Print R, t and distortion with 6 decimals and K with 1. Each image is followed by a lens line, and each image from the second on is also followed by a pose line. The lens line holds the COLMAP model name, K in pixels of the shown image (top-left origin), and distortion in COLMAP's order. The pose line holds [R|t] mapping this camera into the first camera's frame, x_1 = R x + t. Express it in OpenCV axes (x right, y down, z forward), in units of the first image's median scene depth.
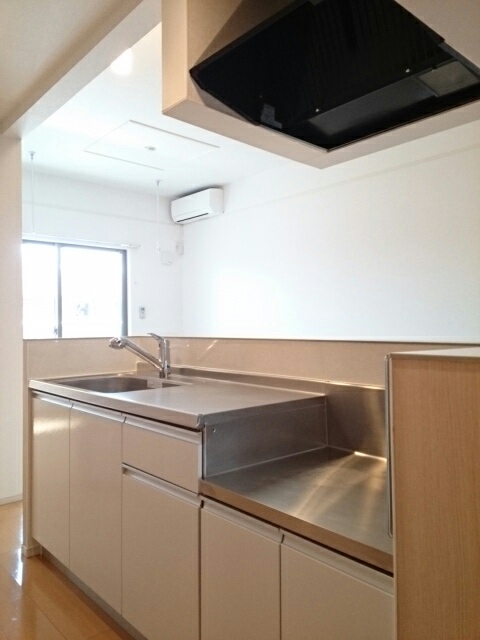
lens RADIAL K [[494.3, 0, 240.0], [0, 494.3, 320.0], [0, 0, 1]] dist [0.052039, -0.001644]
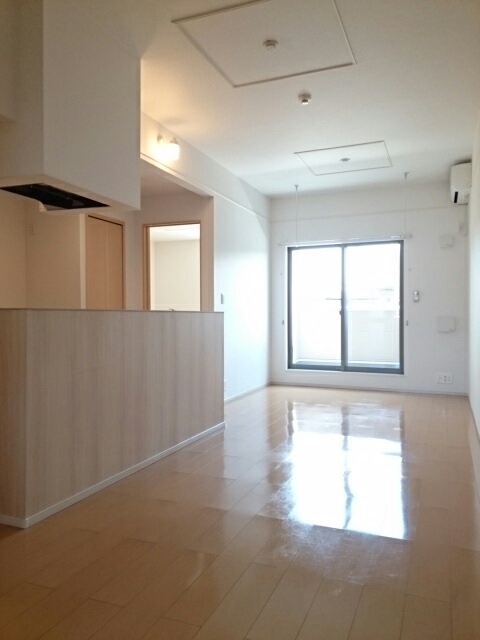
lens RADIAL K [[494.3, 0, 240.0], [0, 494.3, 320.0], [0, 0, 1]] dist [0.052039, -0.001644]
pose [[0.435390, 0.009238, -0.900195, 0.613236], [0.007831, 0.999871, 0.014049, 0.018206], [0.900208, -0.013166, 0.435261, 0.188936]]
